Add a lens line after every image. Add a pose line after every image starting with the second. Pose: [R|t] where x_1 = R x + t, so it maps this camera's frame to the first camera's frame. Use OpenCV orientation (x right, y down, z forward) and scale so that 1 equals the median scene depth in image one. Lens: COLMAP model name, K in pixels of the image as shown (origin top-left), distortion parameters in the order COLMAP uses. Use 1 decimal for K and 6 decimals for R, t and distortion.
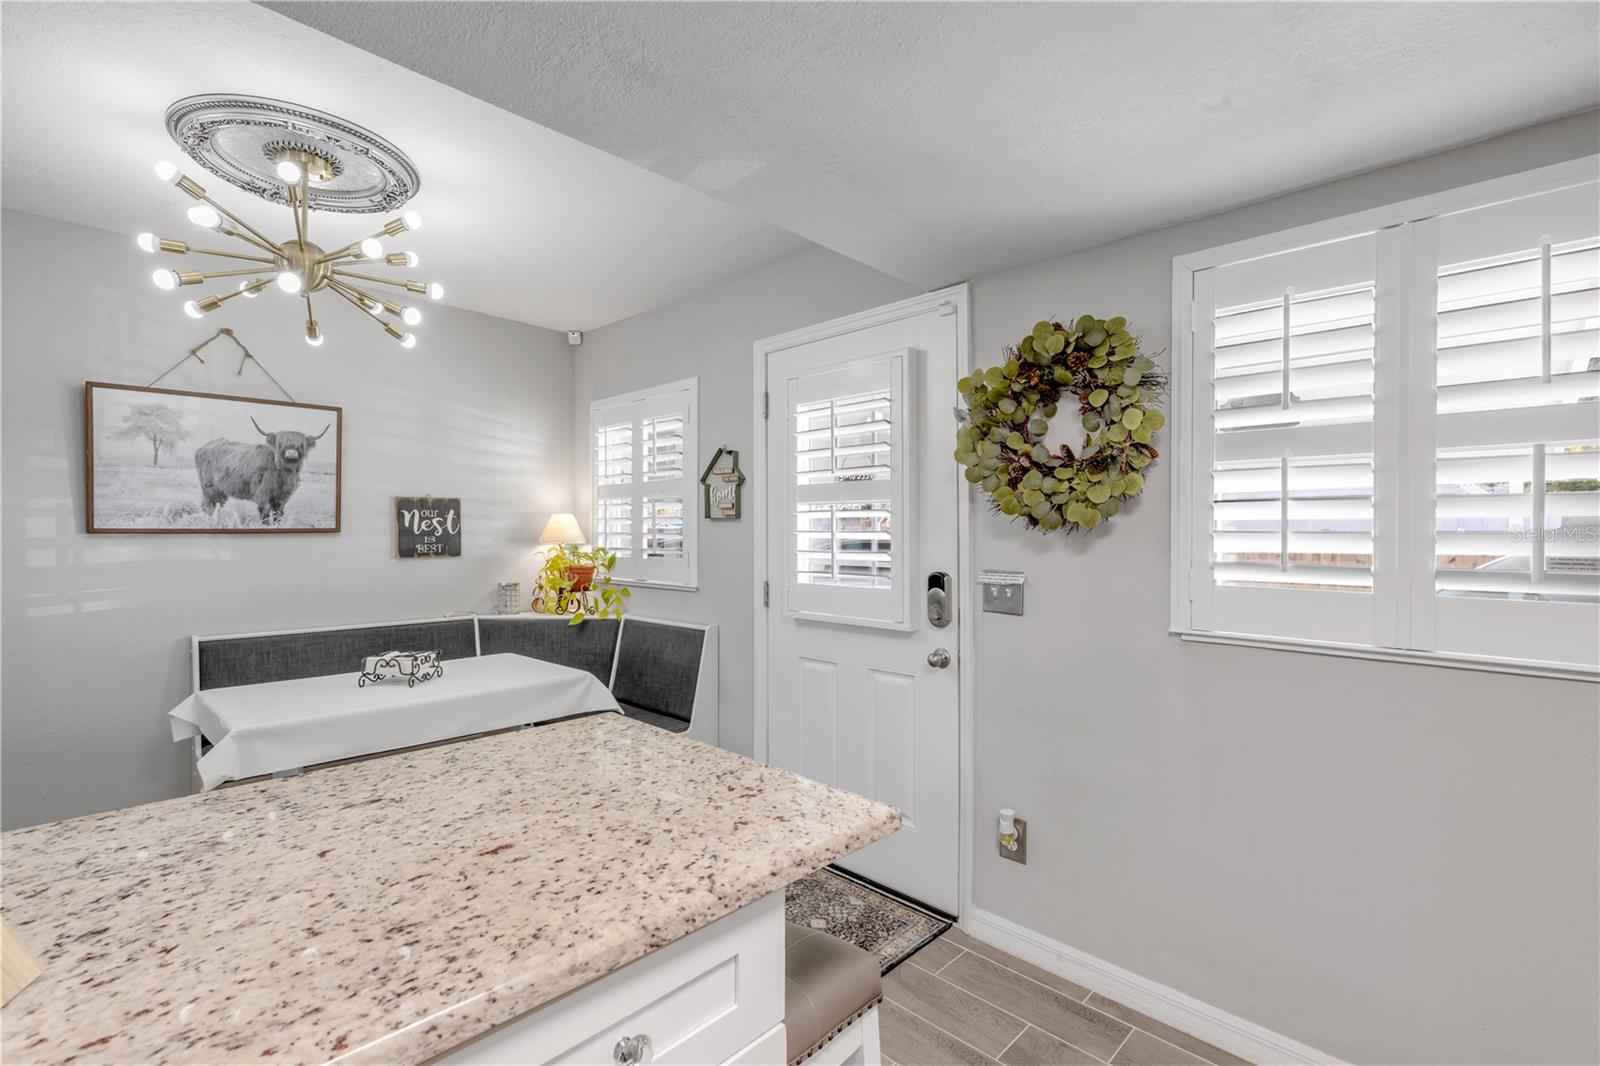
lens RADIAL K [[717.7, 0, 794.8], [0, 717.7, 532.6], [0, 0, 1]] dist [0.002235, -0.000064]
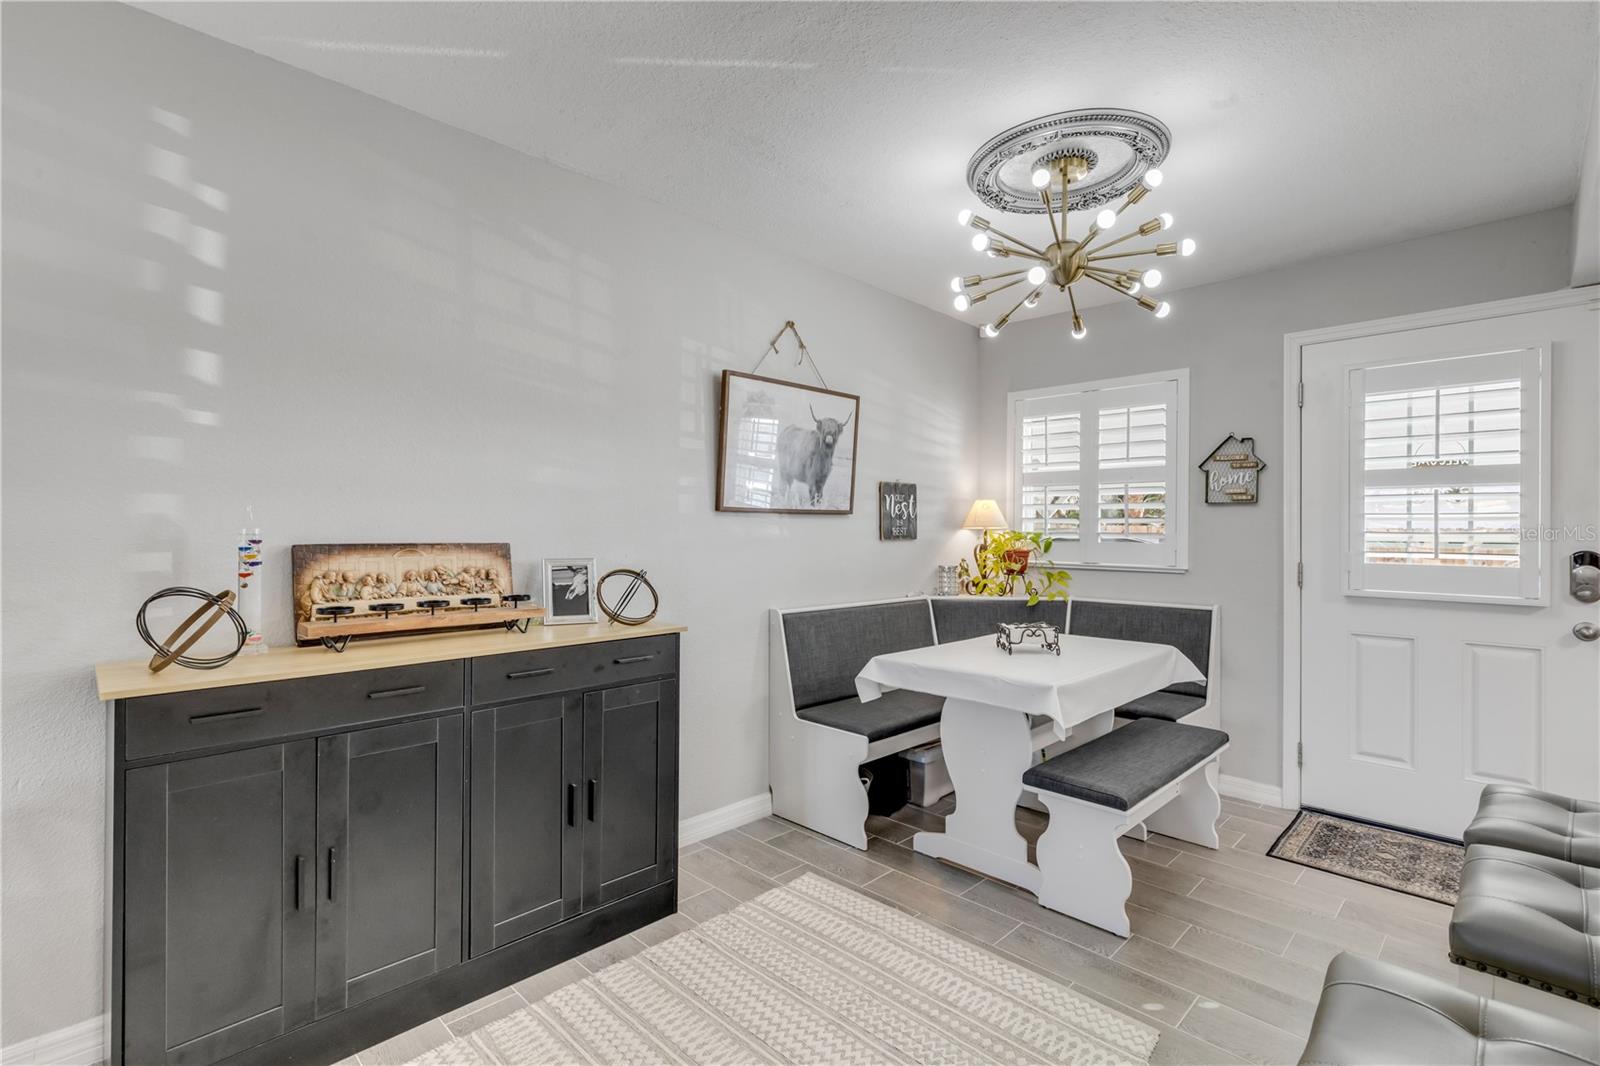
lens RADIAL K [[732.6, 0, 787.9], [0, 732.6, 528.8], [0, 0, 1]] dist [0.002244, -0.000450]
pose [[0.999837, 0.006804, -0.016728, -0.855100], [-0.006860, 0.999971, -0.003254, 0.030196], [0.016706, 0.003369, 0.999855, -0.094917]]
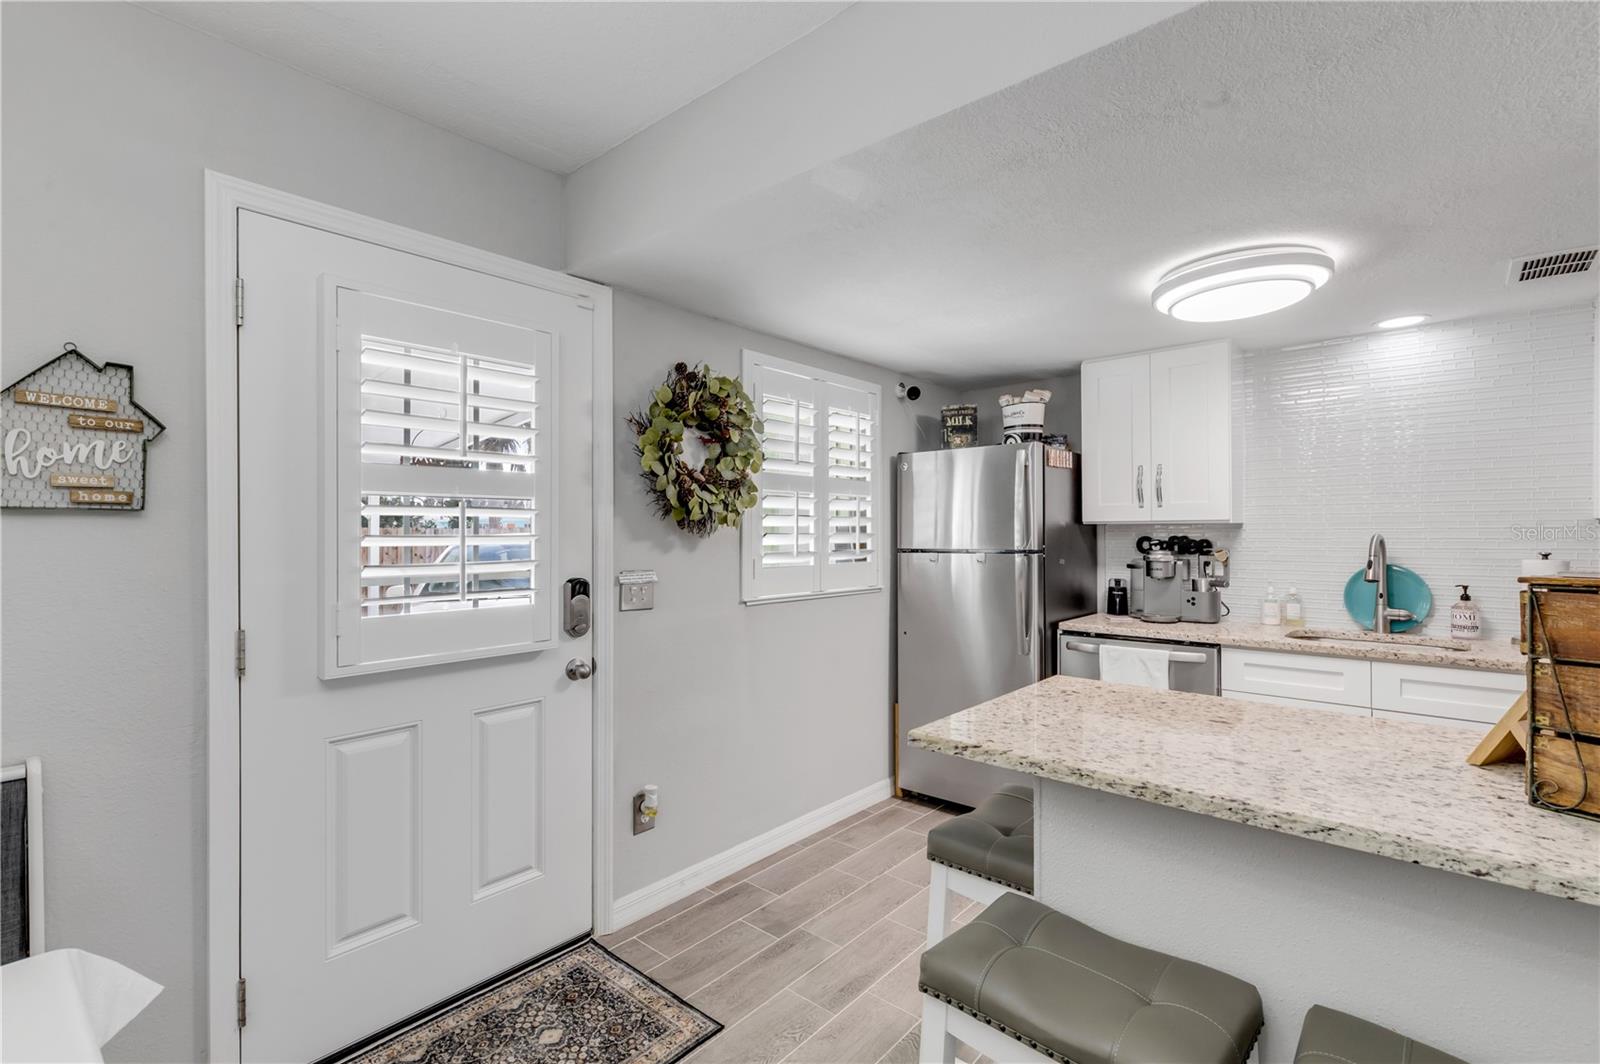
lens RADIAL K [[722.4, 0, 797.6], [0, 722.4, 530.9], [0, 0, 1]] dist [0.006248, -0.000470]
pose [[-0.056473, -0.004338, 0.998395, -0.673469], [0.000737, 0.999990, 0.004386, -0.009553], [-0.998404, 0.000983, -0.056469, 0.677211]]
